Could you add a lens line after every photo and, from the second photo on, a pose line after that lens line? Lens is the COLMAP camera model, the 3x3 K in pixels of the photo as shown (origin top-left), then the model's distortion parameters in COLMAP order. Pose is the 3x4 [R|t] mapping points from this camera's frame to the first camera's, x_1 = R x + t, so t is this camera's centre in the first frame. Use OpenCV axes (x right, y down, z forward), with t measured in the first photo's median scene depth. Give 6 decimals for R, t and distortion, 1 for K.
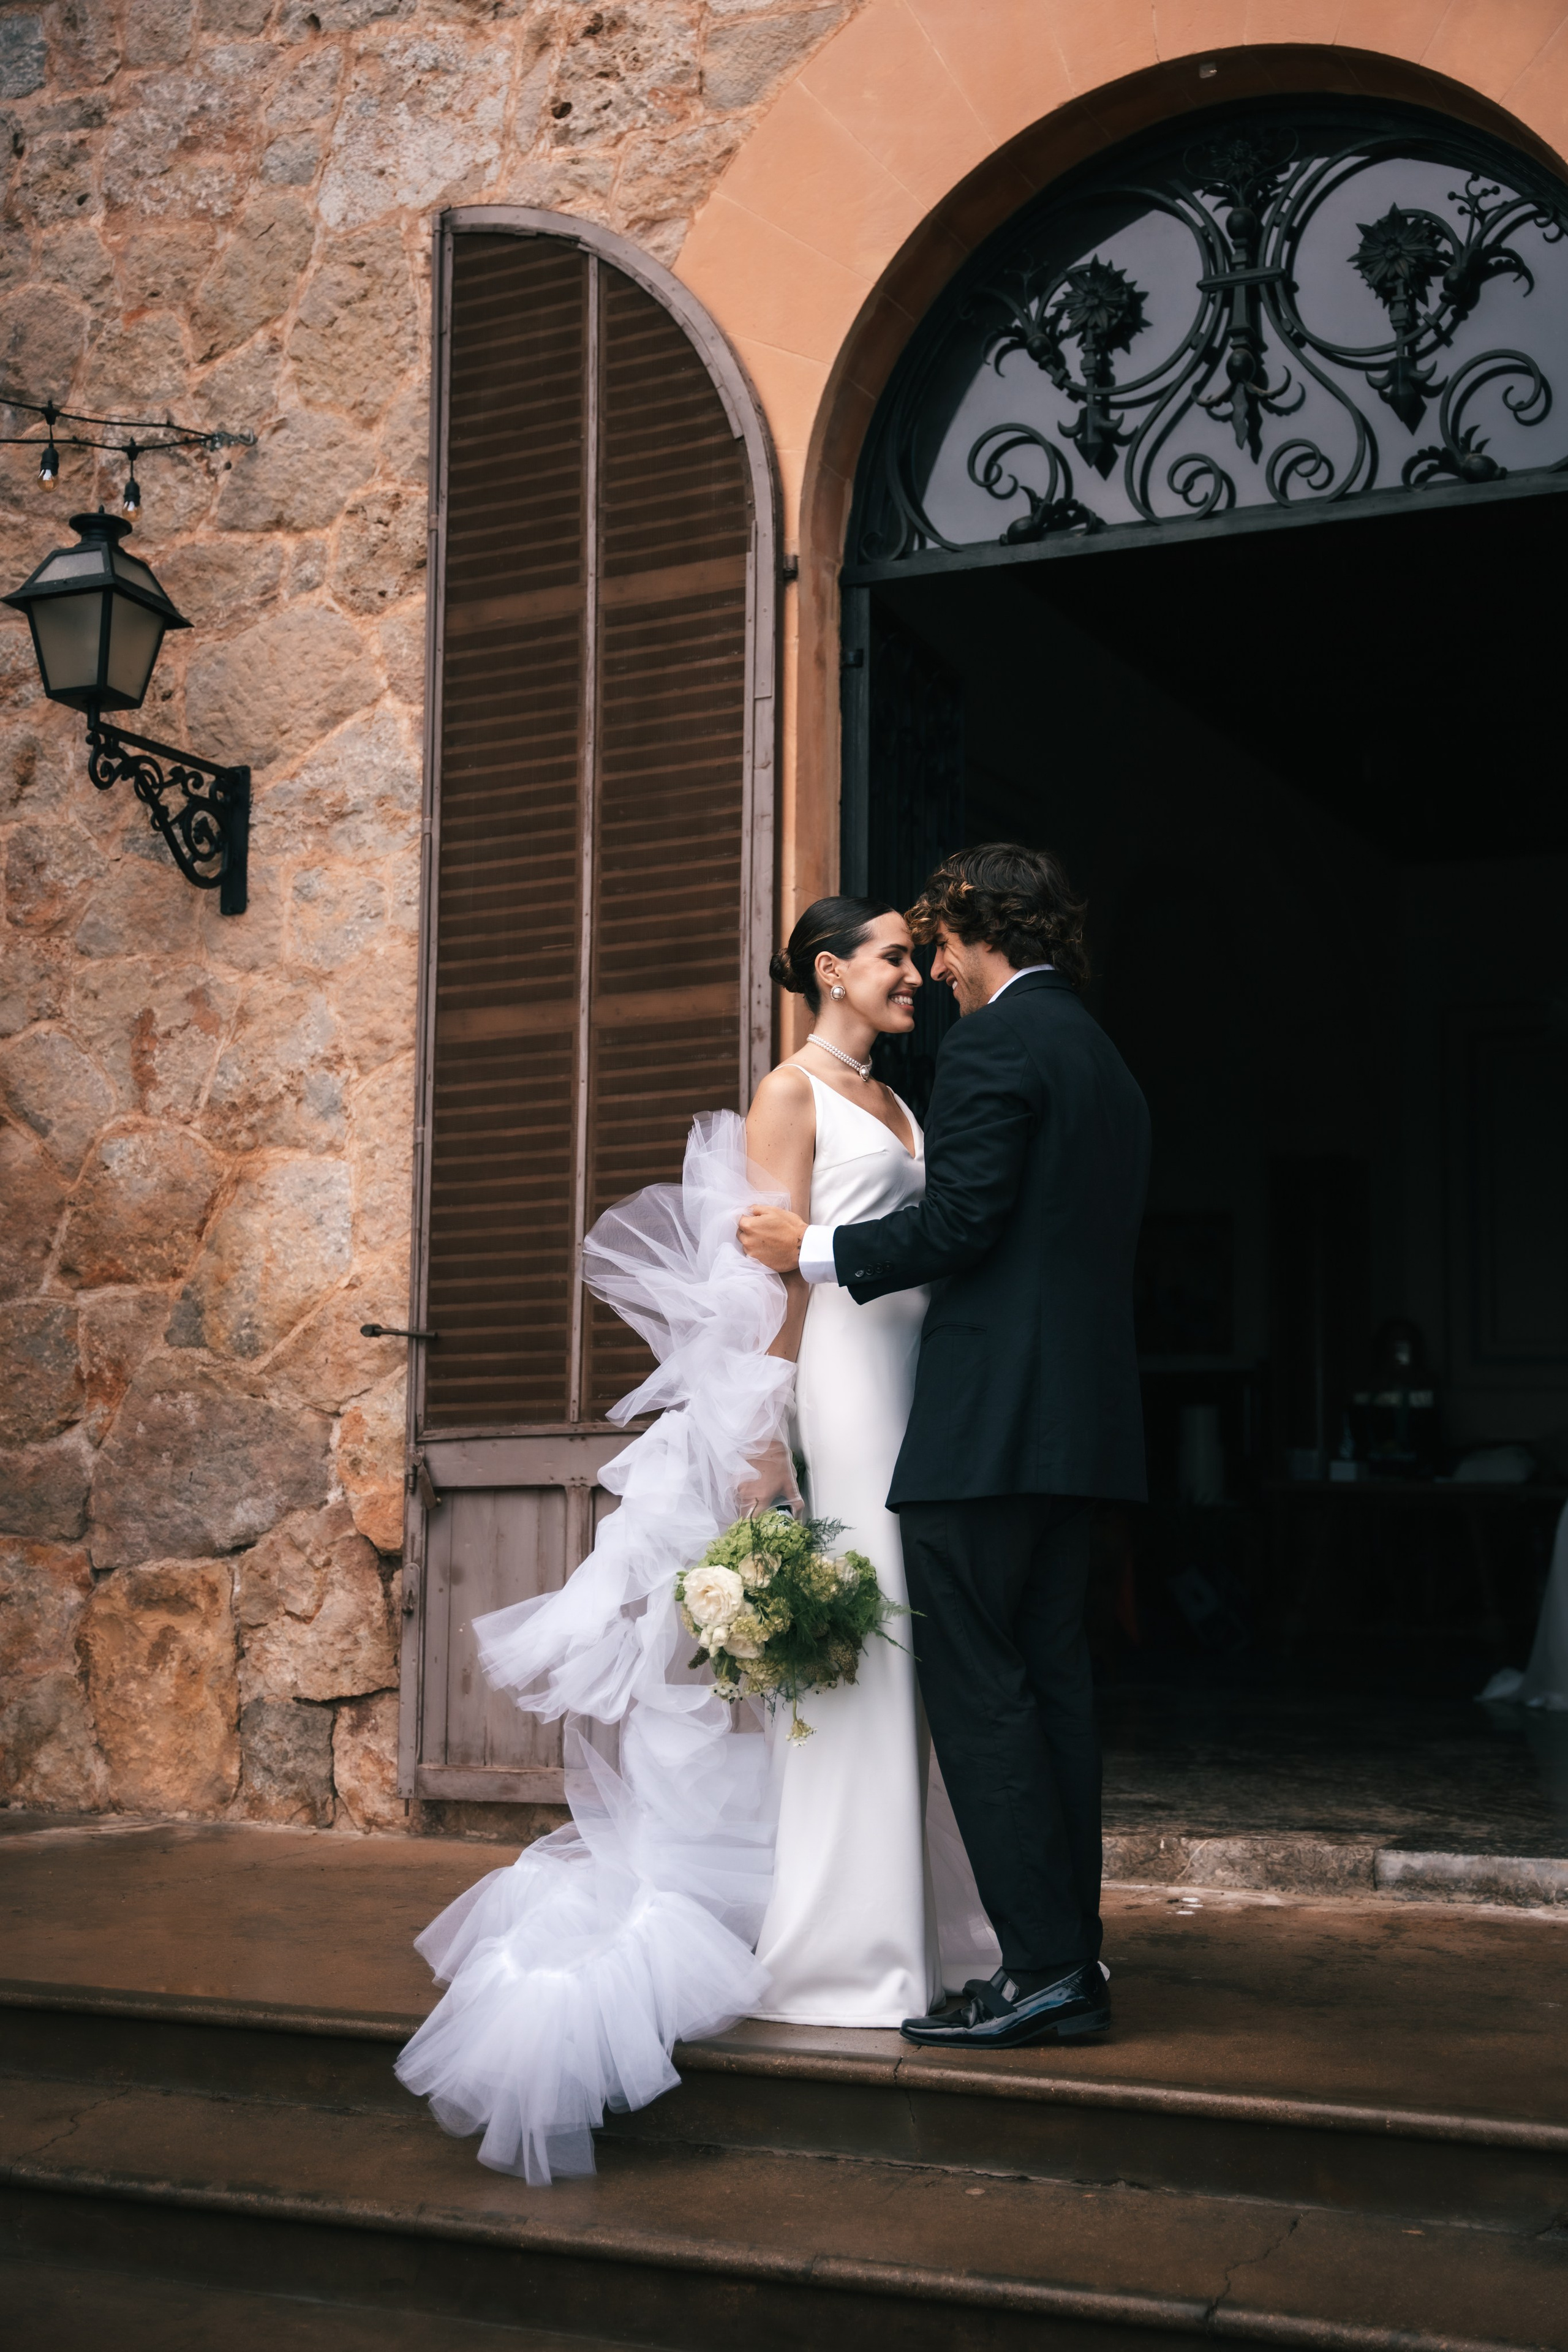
lens RADIAL K [[3086.0, 0, 784.9], [0, 3086.0, 1177.6], [0, 0, 1]] dist [0.015846, 0.000000]
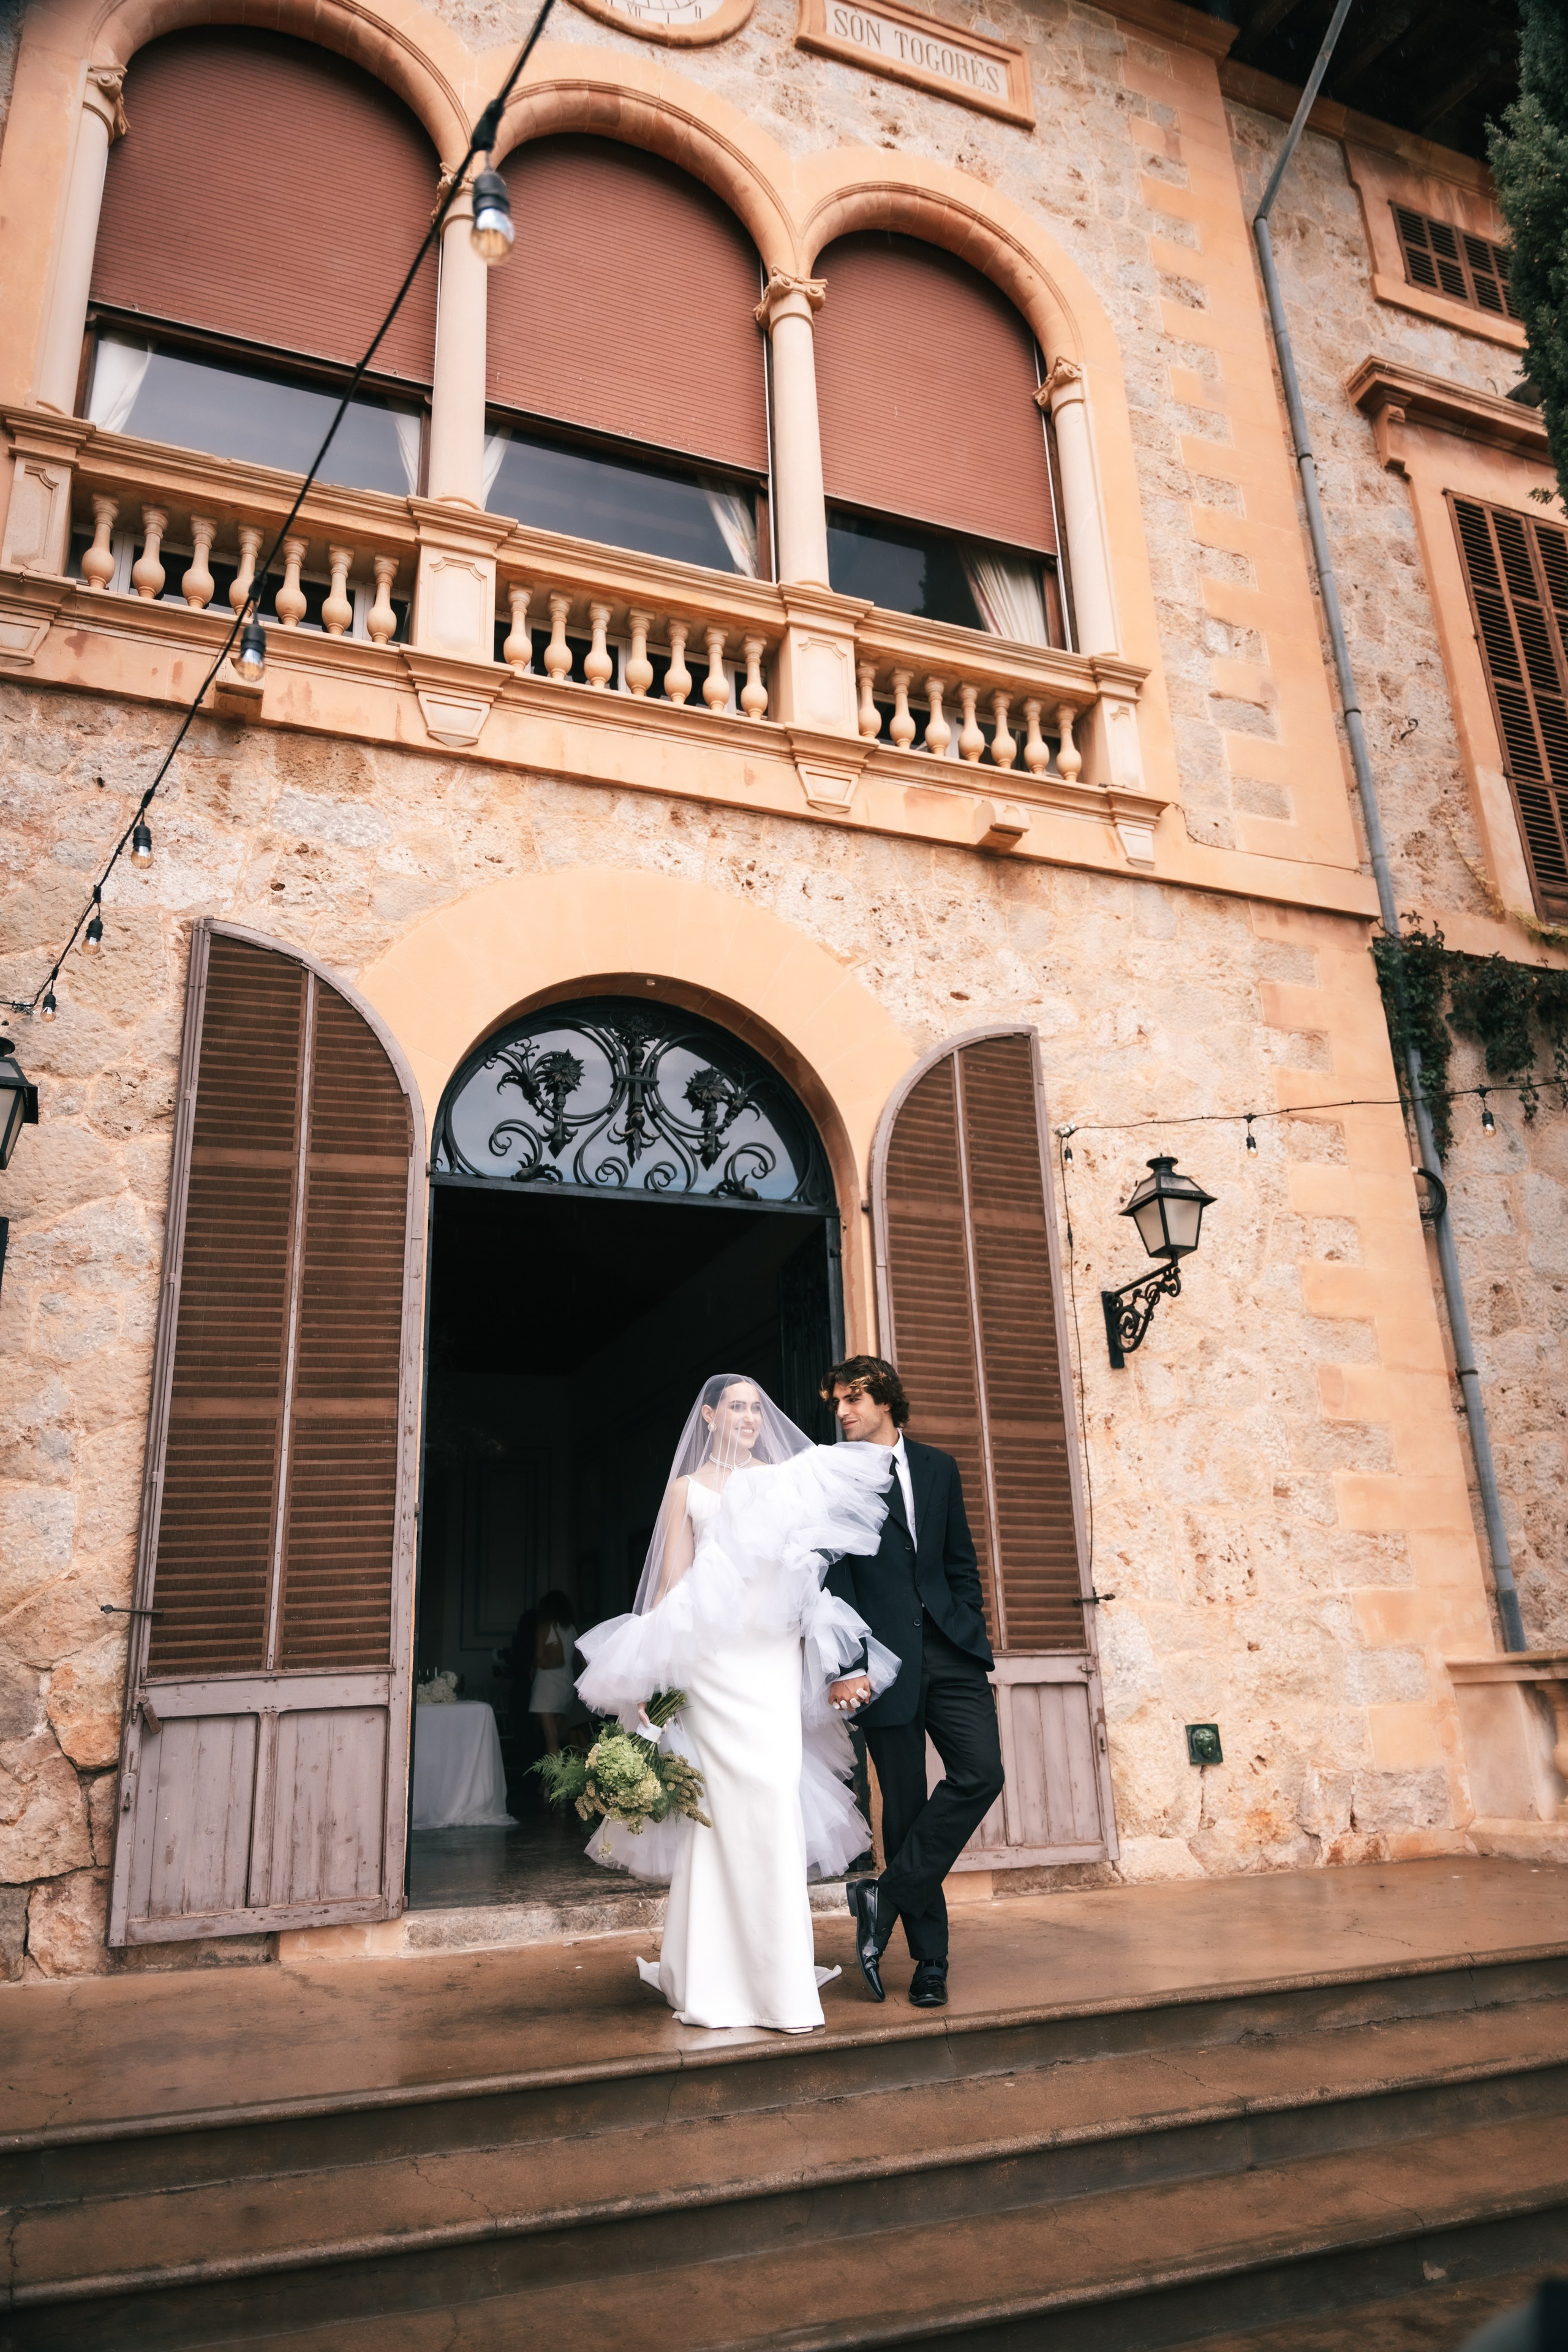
lens RADIAL K [[1538.4, 0, 782.1], [0, 1538.4, 1177.9], [0, 0, 1]] dist [-0.005151, -0.011697]
pose [[0.691273, 0.198734, 0.694727, -0.455245], [-0.031507, 0.968811, -0.245789, 0.019677], [-0.721906, 0.148019, 0.675975, 0.235125]]
